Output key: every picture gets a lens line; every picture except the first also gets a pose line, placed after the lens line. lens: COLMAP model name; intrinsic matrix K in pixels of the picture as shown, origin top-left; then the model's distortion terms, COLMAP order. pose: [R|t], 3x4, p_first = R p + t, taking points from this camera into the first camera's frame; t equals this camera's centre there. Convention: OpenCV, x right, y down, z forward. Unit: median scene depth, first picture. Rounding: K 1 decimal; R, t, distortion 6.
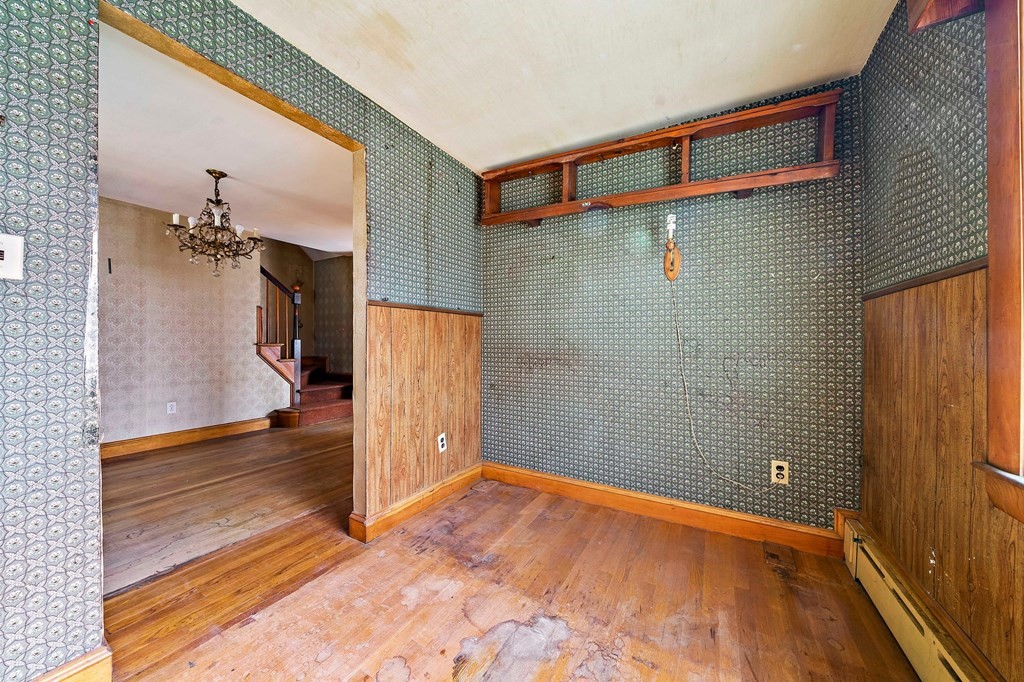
lens RADIAL K [[352.7, 0, 511.1], [0, 352.7, 343.6], [0, 0, 1]] dist [-0.001139, -0.000109]
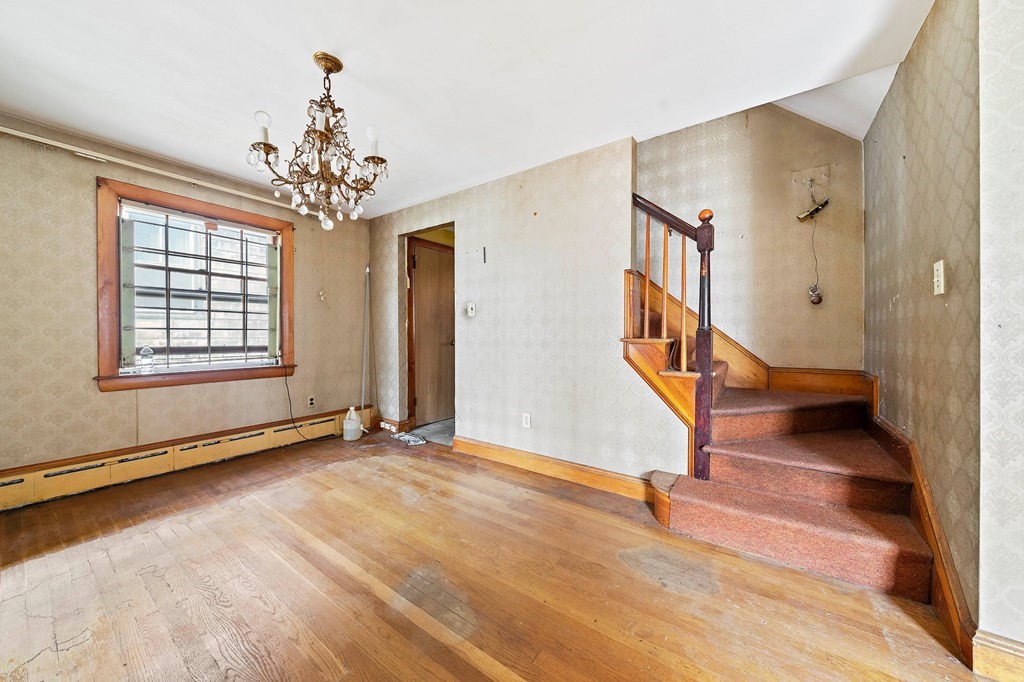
lens RADIAL K [[357.3, 0, 511.2], [0, 357.3, 332.0], [0, 0, 1]] dist [-0.001208, -0.000089]
pose [[-0.098964, -0.011514, -0.995024, -0.149792], [-0.005768, 0.999923, -0.010997, -0.003800], [0.995074, 0.004651, -0.099023, 0.885820]]
